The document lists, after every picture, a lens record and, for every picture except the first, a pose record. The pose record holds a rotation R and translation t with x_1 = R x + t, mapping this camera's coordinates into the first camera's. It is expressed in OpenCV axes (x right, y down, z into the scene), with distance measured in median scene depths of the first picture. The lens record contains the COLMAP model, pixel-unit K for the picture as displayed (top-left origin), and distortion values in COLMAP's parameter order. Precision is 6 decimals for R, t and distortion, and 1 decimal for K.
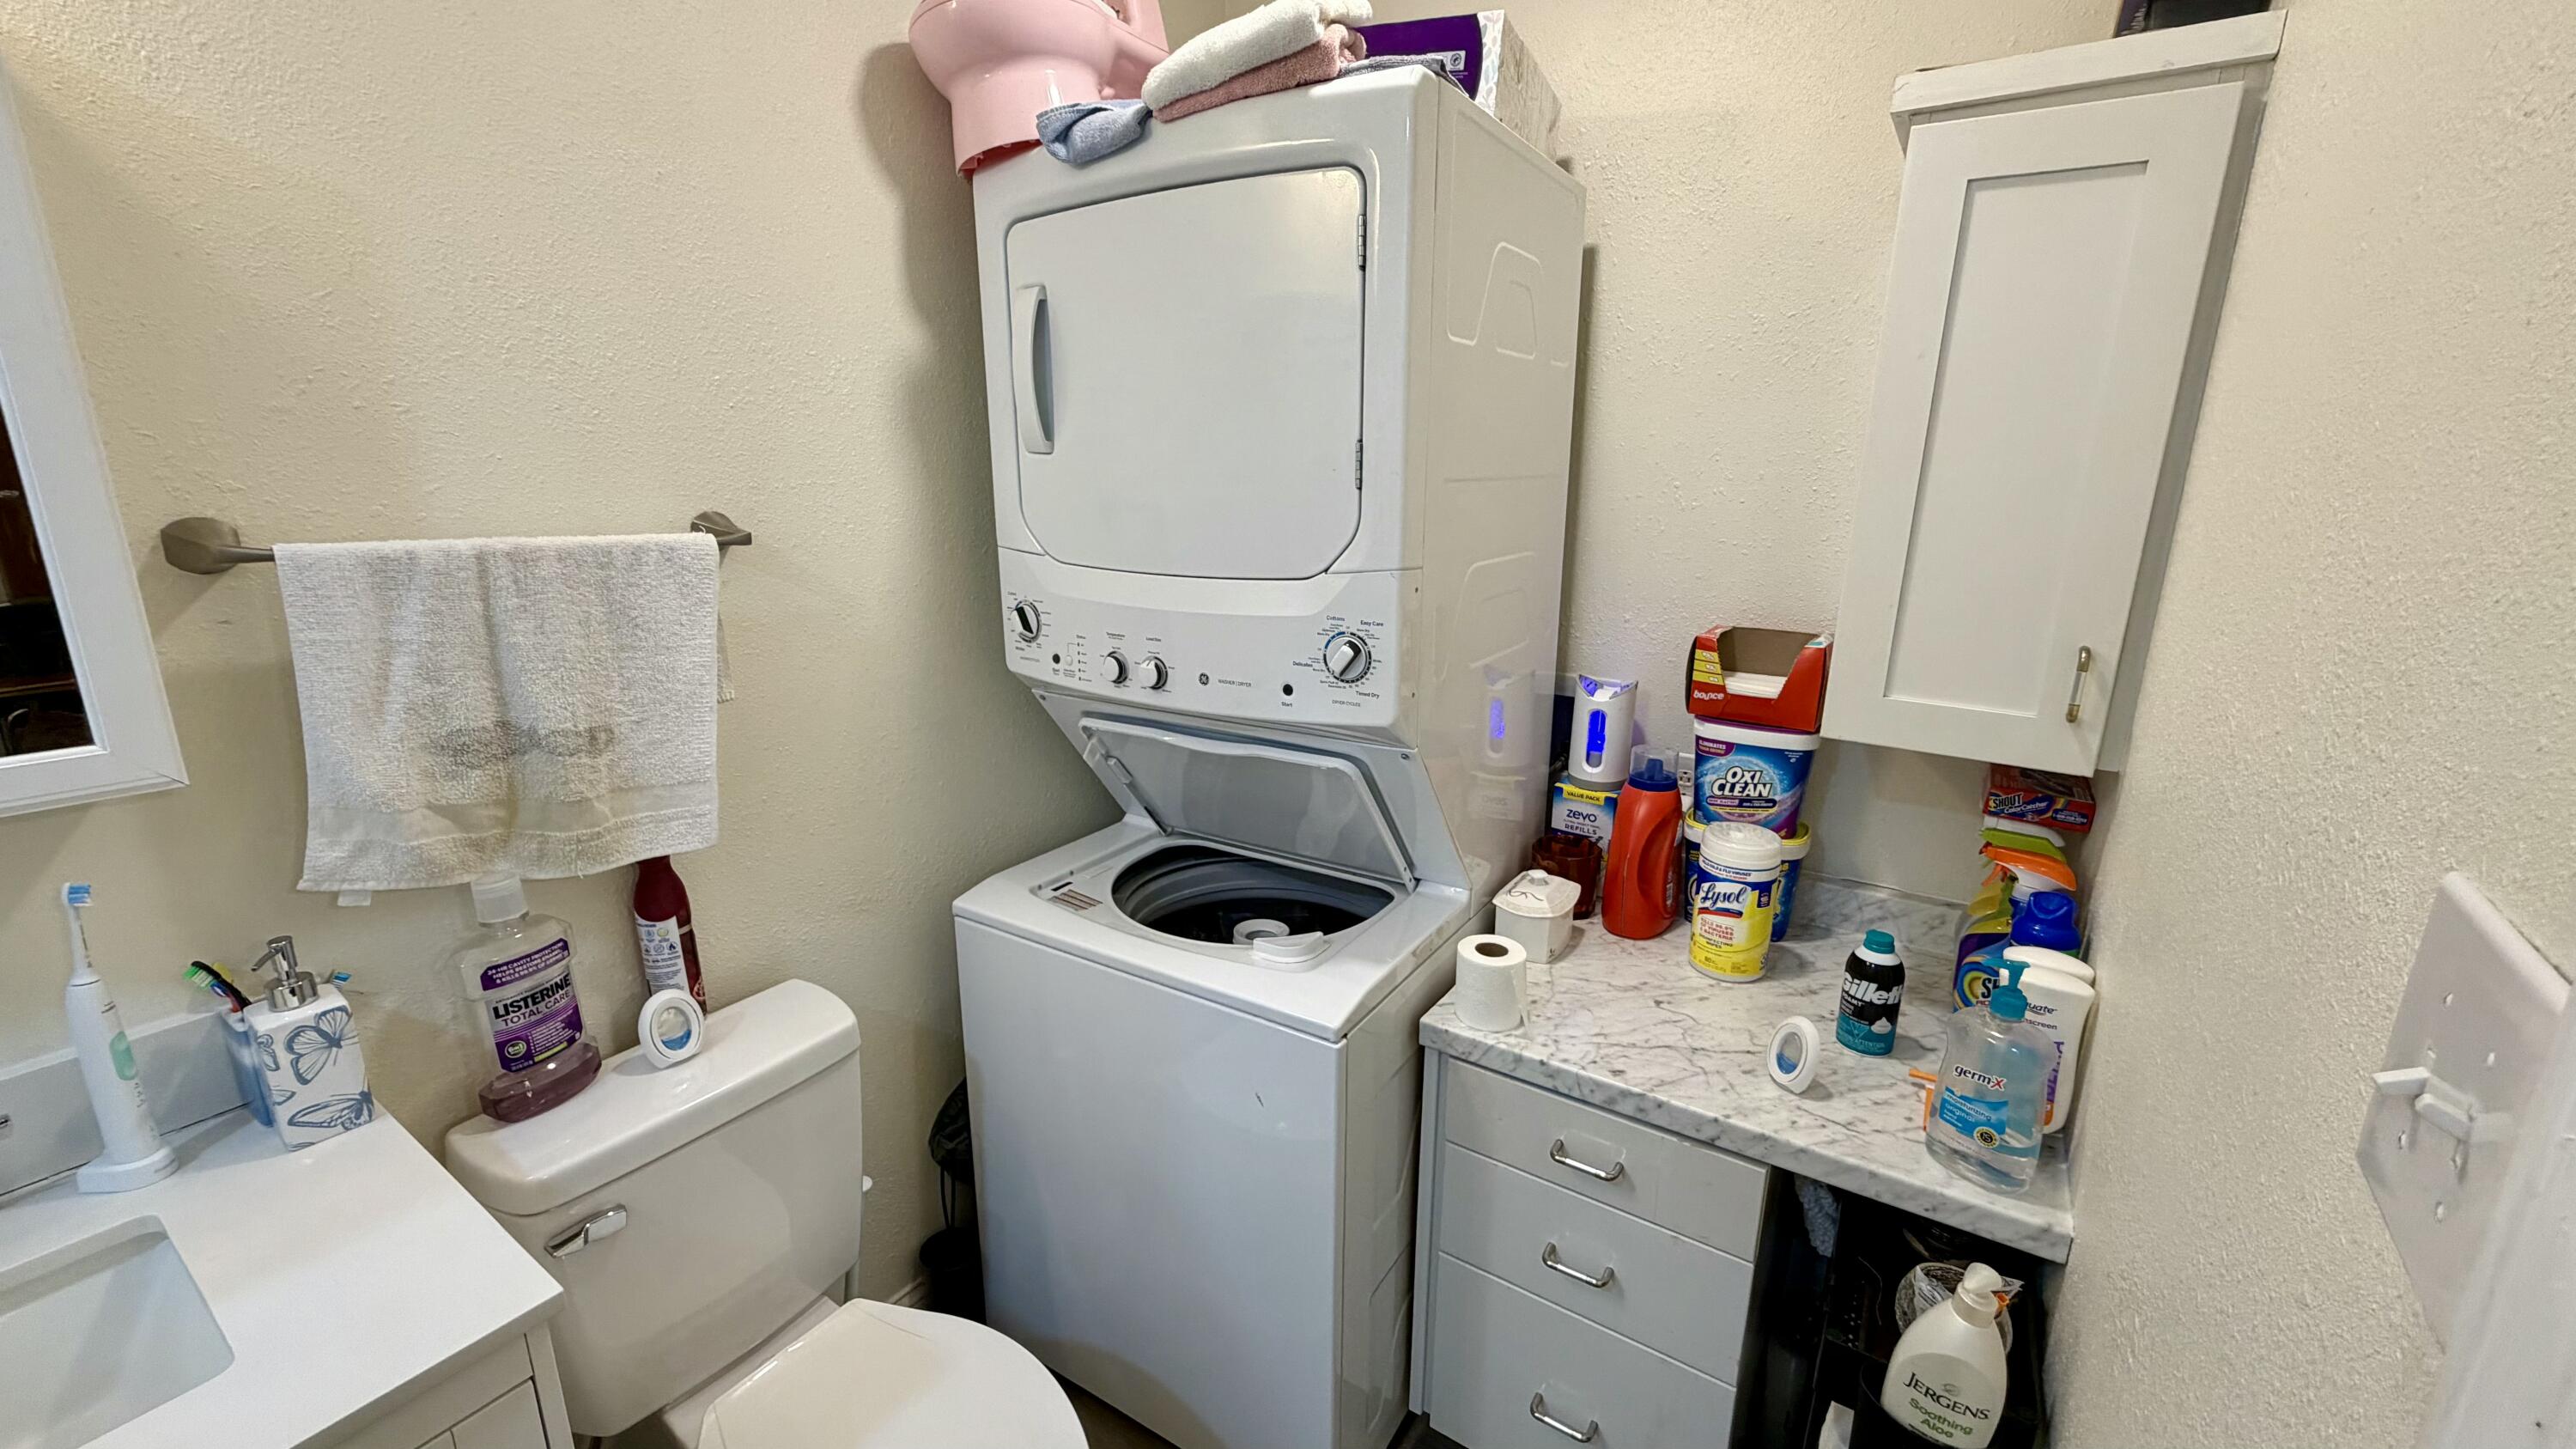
lens RADIAL K [[1026.4, 0, 1283.1], [0, 1026.4, 722.8], [0, 0, 1]] dist [-0.000658, 0.000110]
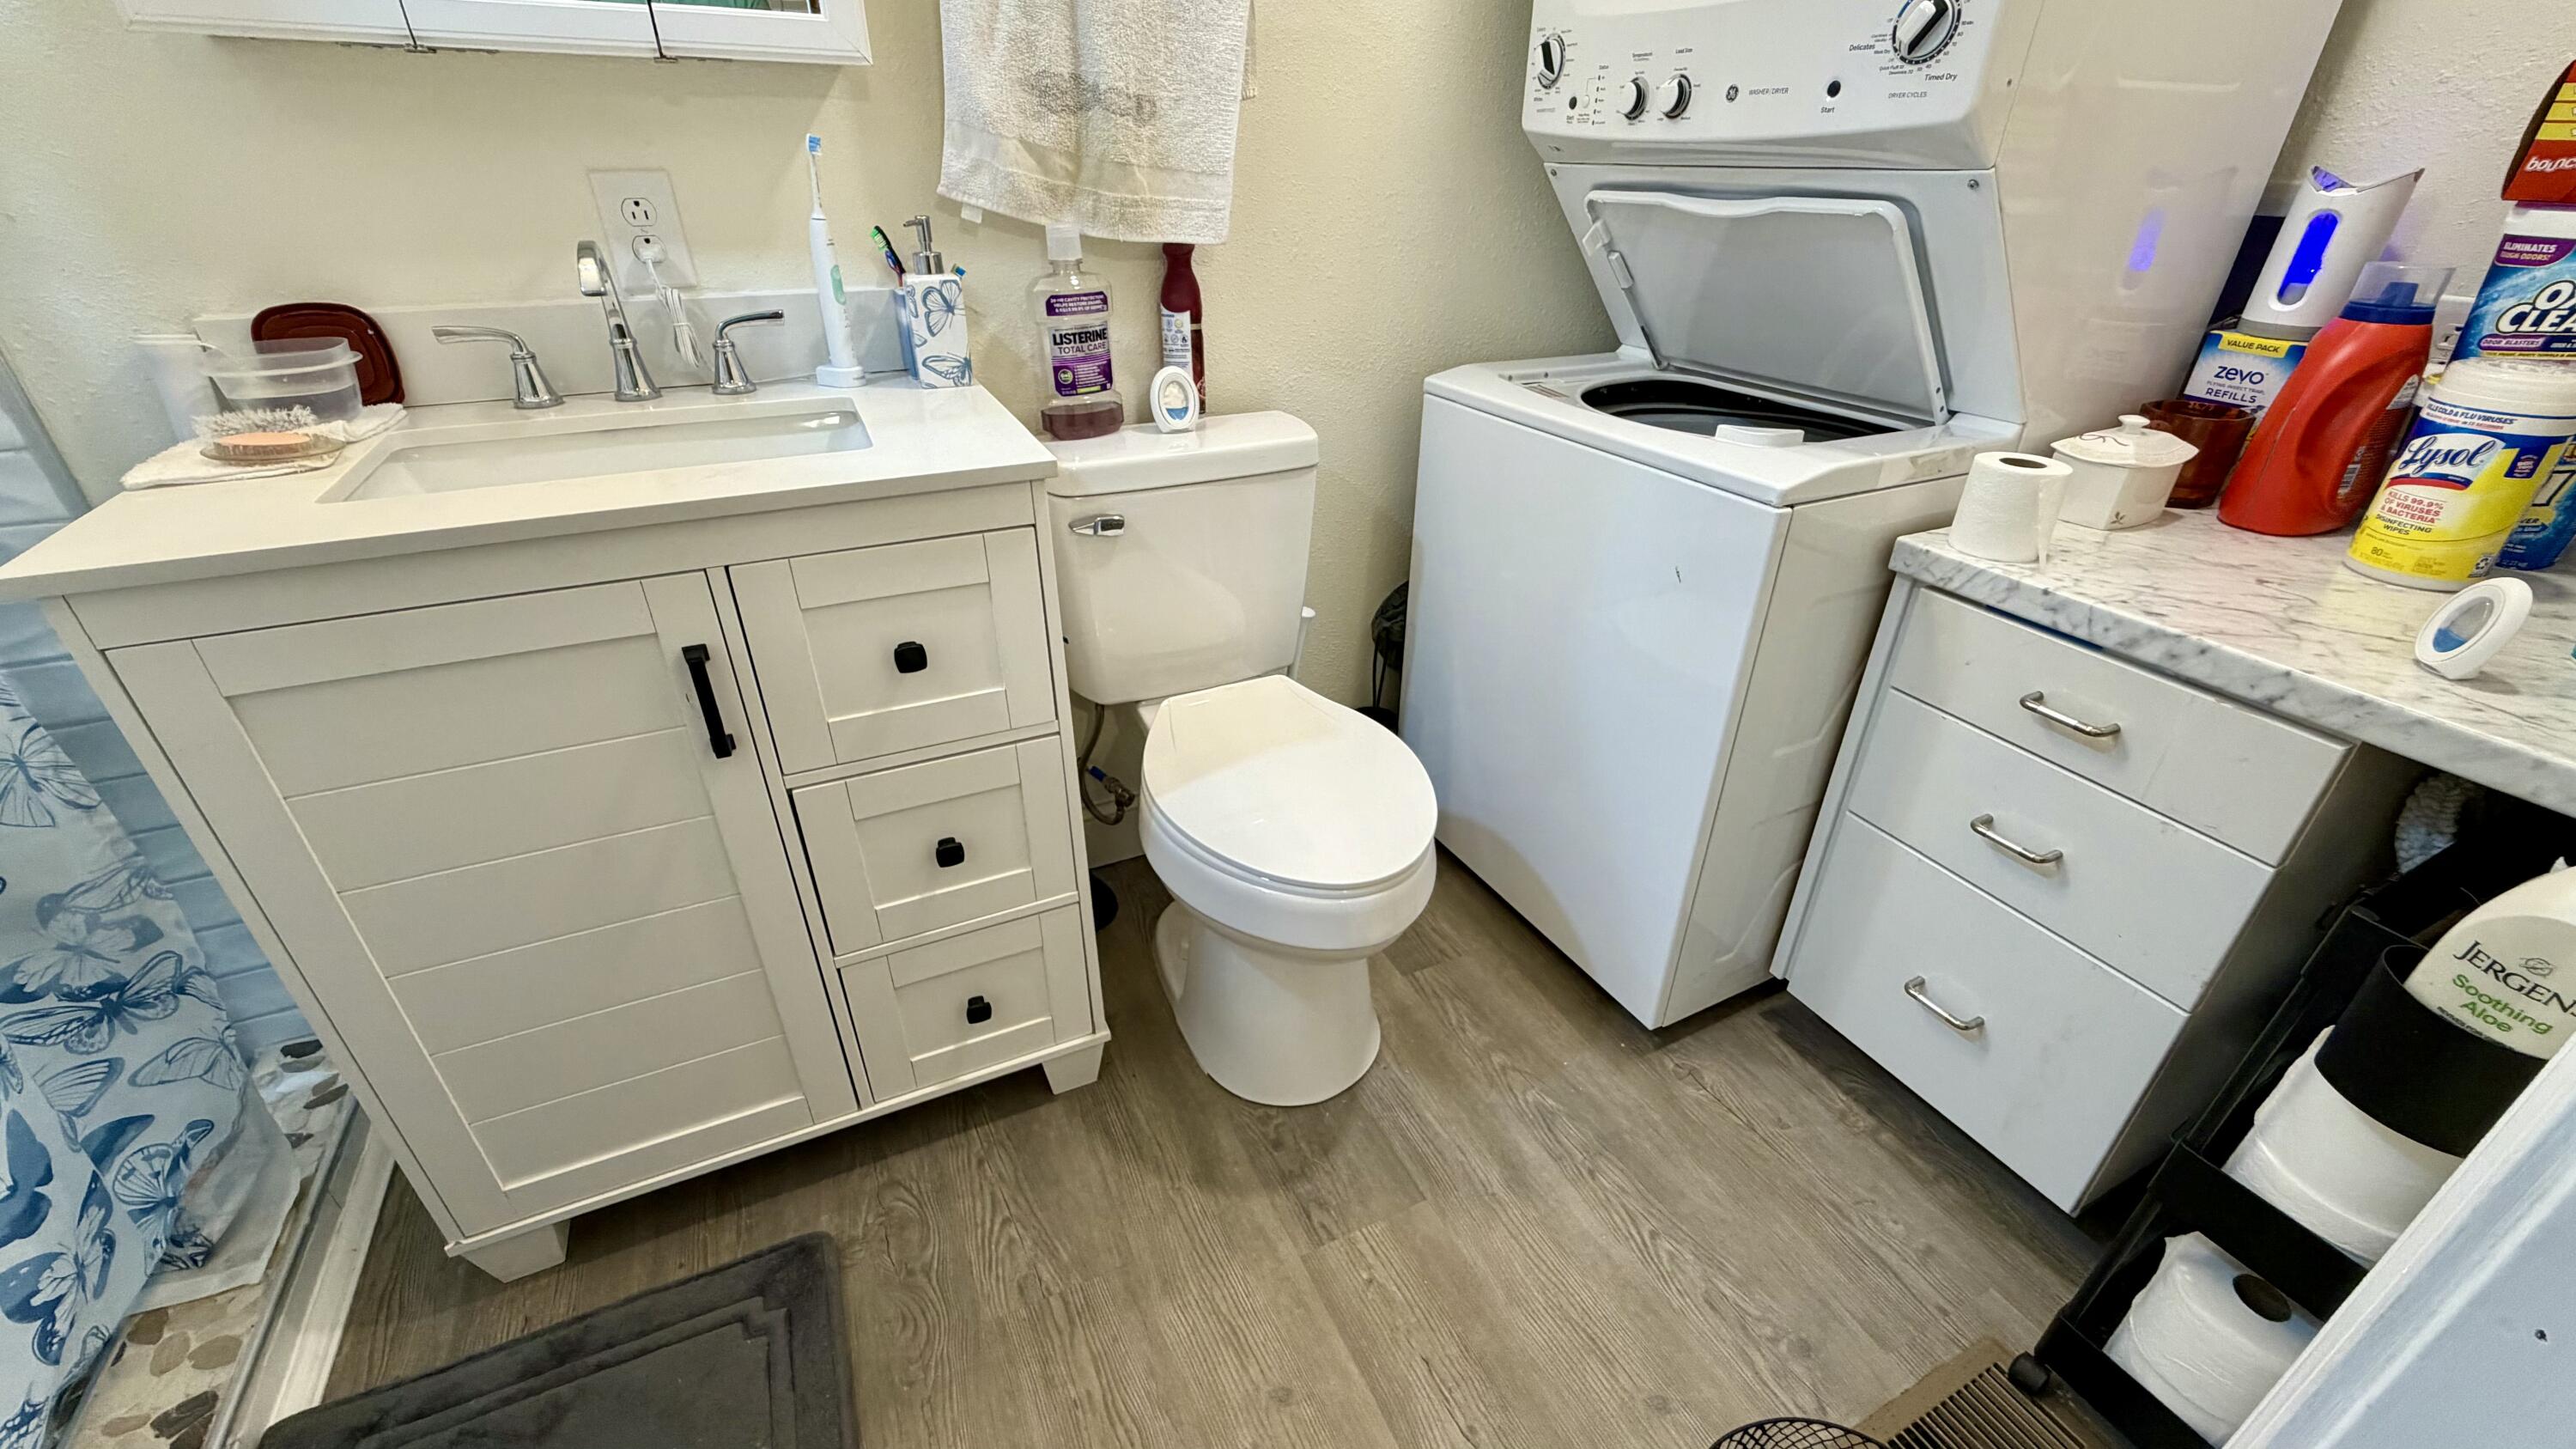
lens RADIAL K [[1026.4, 0, 1284.4], [0, 1026.4, 727.4], [0, 0, 1]] dist [-0.000658, 0.000110]
pose [[0.862491, 0.250624, -0.439656, 0.117220], [-0.130617, 0.949568, 0.285060, 0.283807], [0.488926, -0.188435, 0.851730, -0.012085]]
